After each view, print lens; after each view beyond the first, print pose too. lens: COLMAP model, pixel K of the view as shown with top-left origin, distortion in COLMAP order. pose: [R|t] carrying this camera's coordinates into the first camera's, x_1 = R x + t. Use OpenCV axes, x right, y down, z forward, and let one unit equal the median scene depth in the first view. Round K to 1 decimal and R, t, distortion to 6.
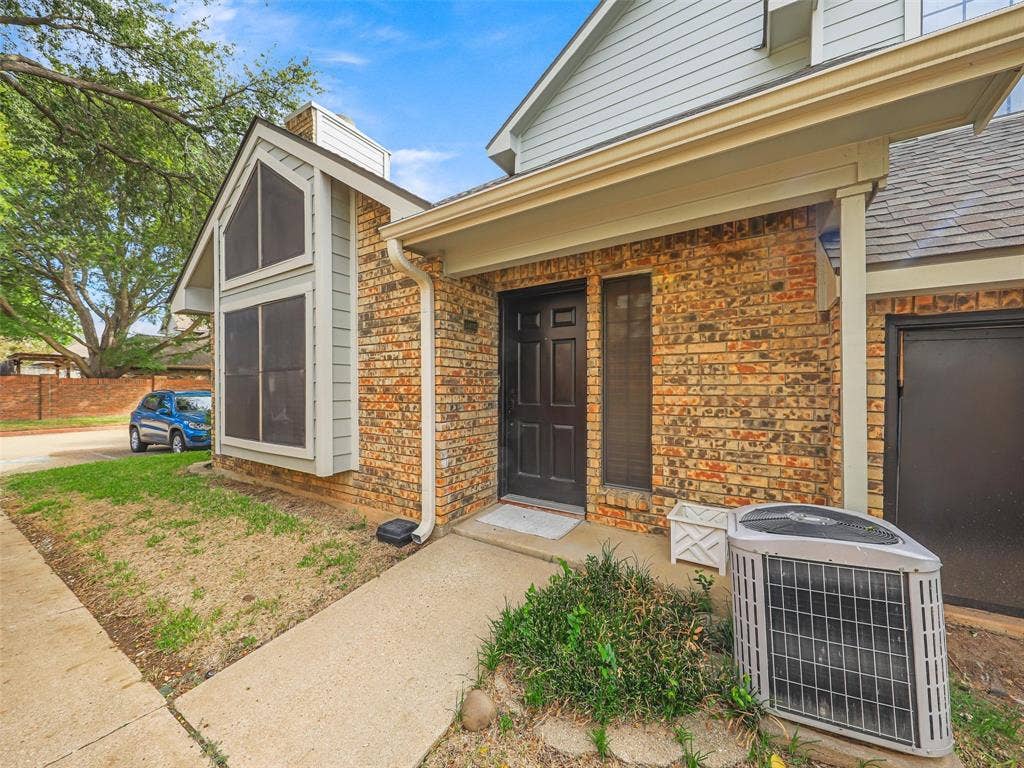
lens RADIAL K [[382.3, 0, 513.4], [0, 382.3, 386.0], [0, 0, 1]] dist [-0.003454, -0.000215]
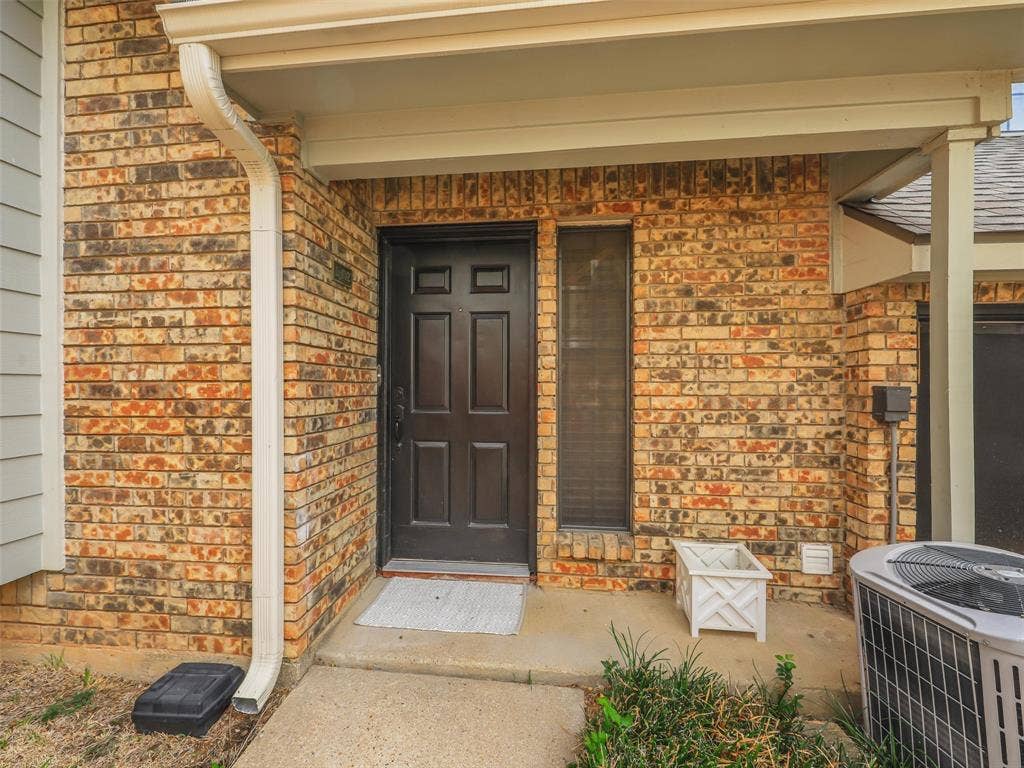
lens RADIAL K [[433.2, 0, 511.4], [0, 433.2, 383.3], [0, 0, 1]] dist [0.002135, -0.003222]
pose [[0.891371, 0.002030, 0.453271, -0.194299], [-0.000891, 0.999996, -0.002726, 0.002458], [-0.453274, 0.002026, 0.891369, 0.355806]]
